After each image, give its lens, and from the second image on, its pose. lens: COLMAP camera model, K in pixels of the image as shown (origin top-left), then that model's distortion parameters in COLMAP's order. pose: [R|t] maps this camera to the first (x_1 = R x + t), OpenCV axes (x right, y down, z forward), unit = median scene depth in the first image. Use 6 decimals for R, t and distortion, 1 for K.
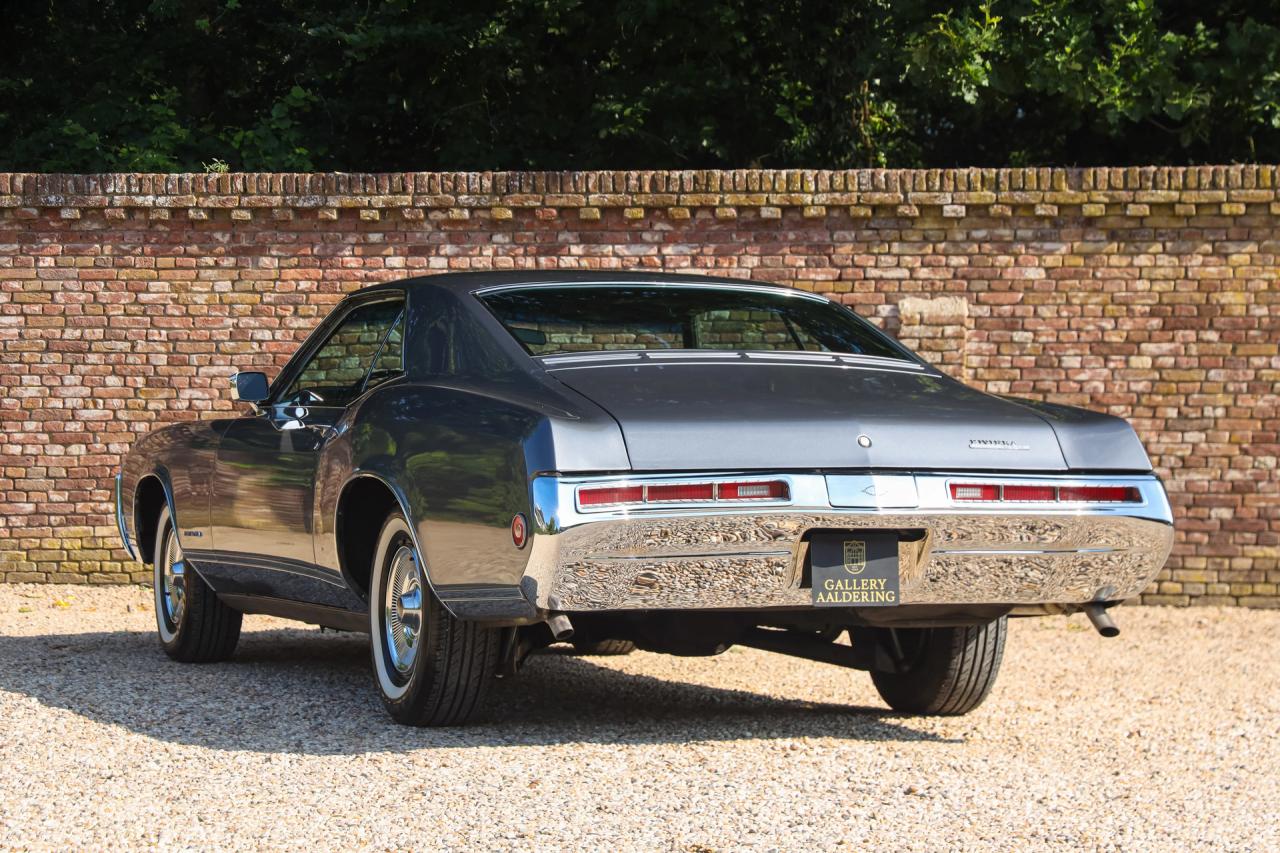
lens RADIAL K [[3085.7, 0, 647.7], [0, 3085.7, 451.7], [0, 0, 1]] dist [0.196097, -0.037850]
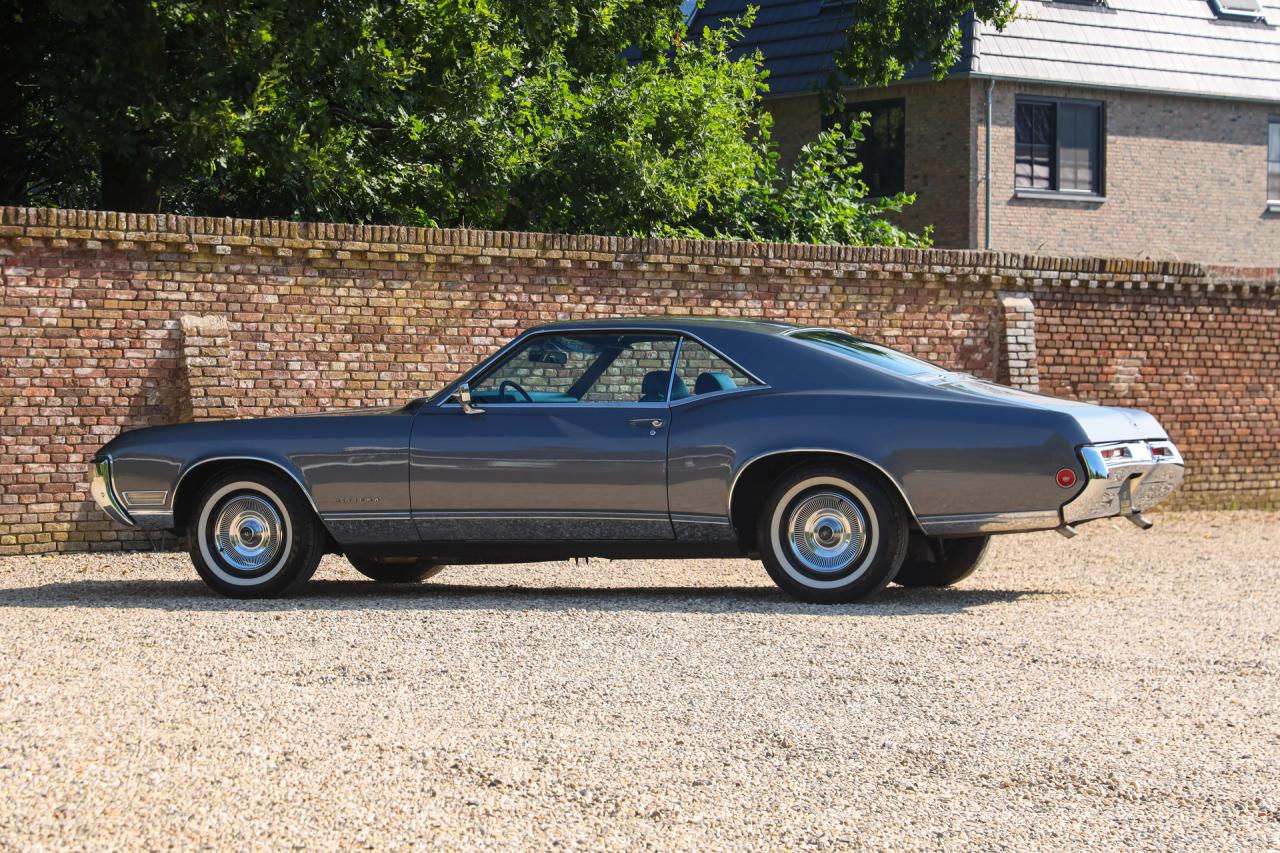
lens RADIAL K [[3085.7, 0, 647.7], [0, 3085.7, 451.7], [0, 0, 1]] dist [0.196097, -0.037850]
pose [[0.659575, -0.017622, 0.751432, -0.762616], [0.011397, 0.999845, 0.013445, -0.007861], [-0.751552, -0.000304, 0.659674, -0.000489]]
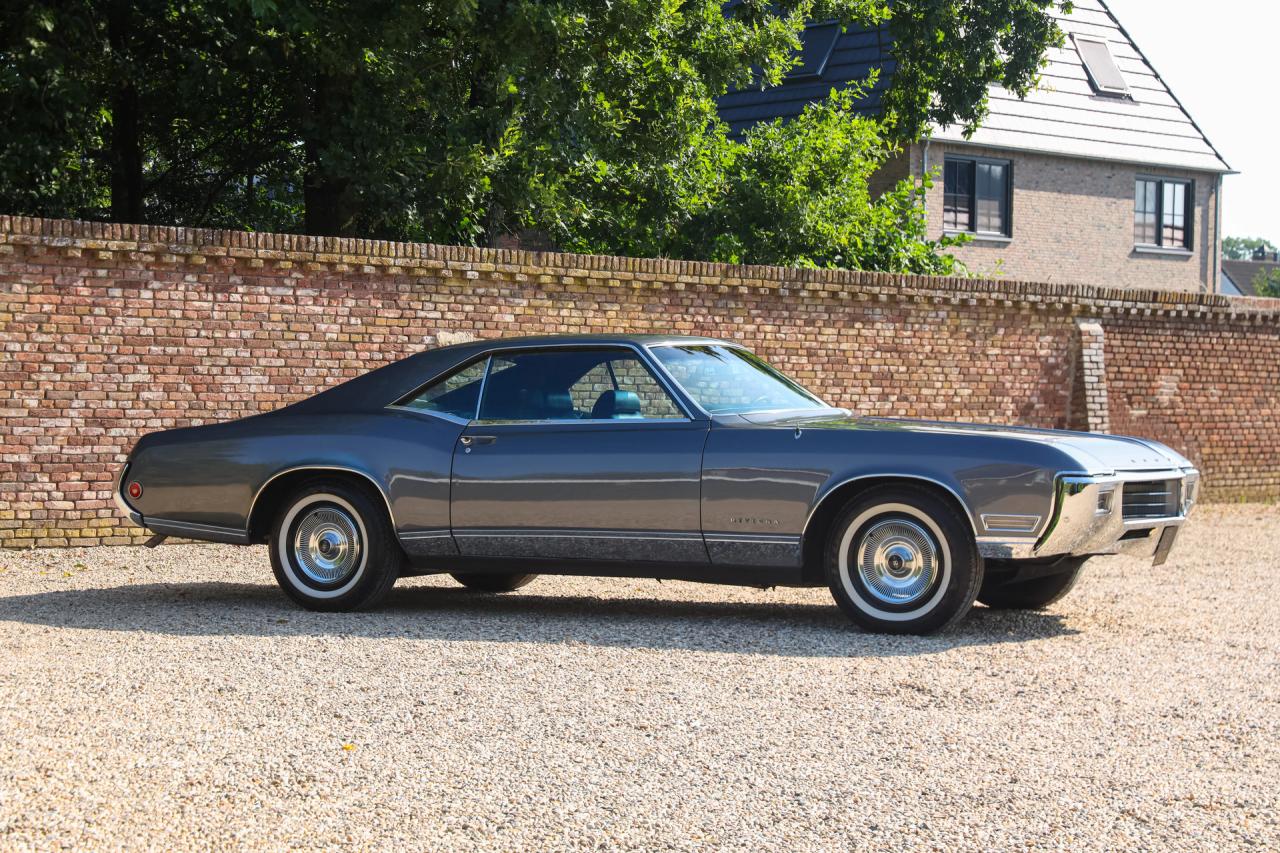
lens RADIAL K [[2456.5, 0, 657.1], [0, 2456.5, 430.2], [0, 0, 1]] dist [0.105755, 0.037436]
pose [[0.610844, -0.010099, 0.791687, -0.783580], [0.000951, 0.999927, 0.012022, -0.016648], [-0.791751, -0.006590, 0.610809, 0.198434]]
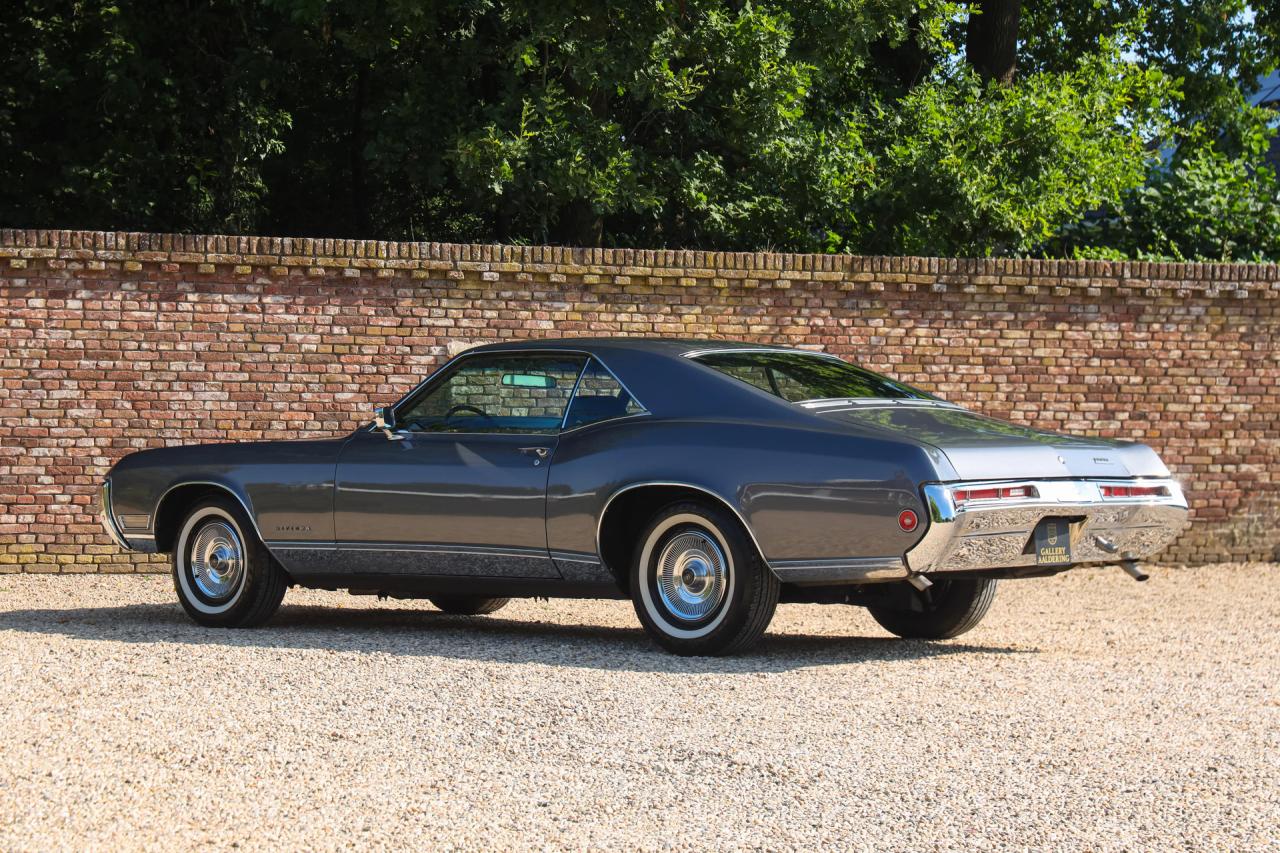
lens RADIAL K [[2813.6, 0, 636.7], [0, 2813.6, 467.3], [0, 0, 1]] dist [0.227388, -0.677933]
pose [[0.883133, -0.006723, 0.469074, -0.408375], [0.002744, 0.999954, 0.009167, -0.006934], [-0.469114, -0.006809, 0.883111, -0.094013]]
